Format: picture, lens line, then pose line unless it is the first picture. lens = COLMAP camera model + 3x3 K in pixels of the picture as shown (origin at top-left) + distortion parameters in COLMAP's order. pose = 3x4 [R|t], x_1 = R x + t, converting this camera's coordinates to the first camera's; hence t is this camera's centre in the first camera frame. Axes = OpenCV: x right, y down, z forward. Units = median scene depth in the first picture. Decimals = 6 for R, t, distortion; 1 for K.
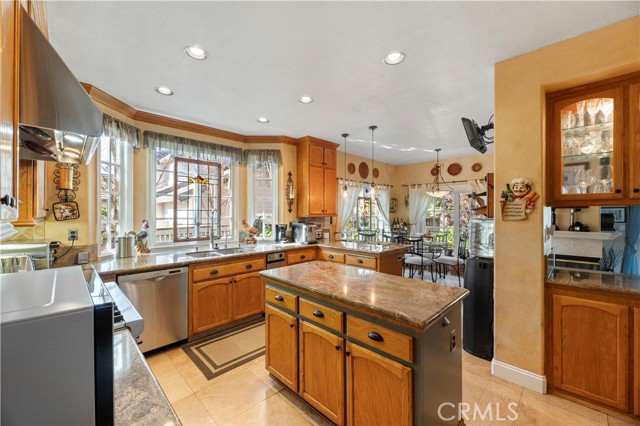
lens RADIAL K [[259.5, 0, 320.0], [0, 259.5, 210.6], [0, 0, 1]] dist [0.020811, 0.000245]
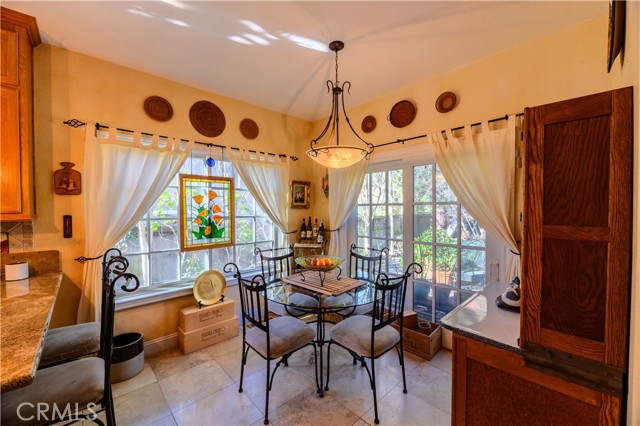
lens RADIAL K [[259.5, 0, 320.0], [0, 259.5, 210.6], [0, 0, 1]] dist [0.020811, 0.000245]
pose [[0.998870, -0.000446, -0.047517, 0.552860], [0.001426, 0.999787, 0.020583, 0.002167], [0.047497, -0.020628, 0.998658, 0.752470]]
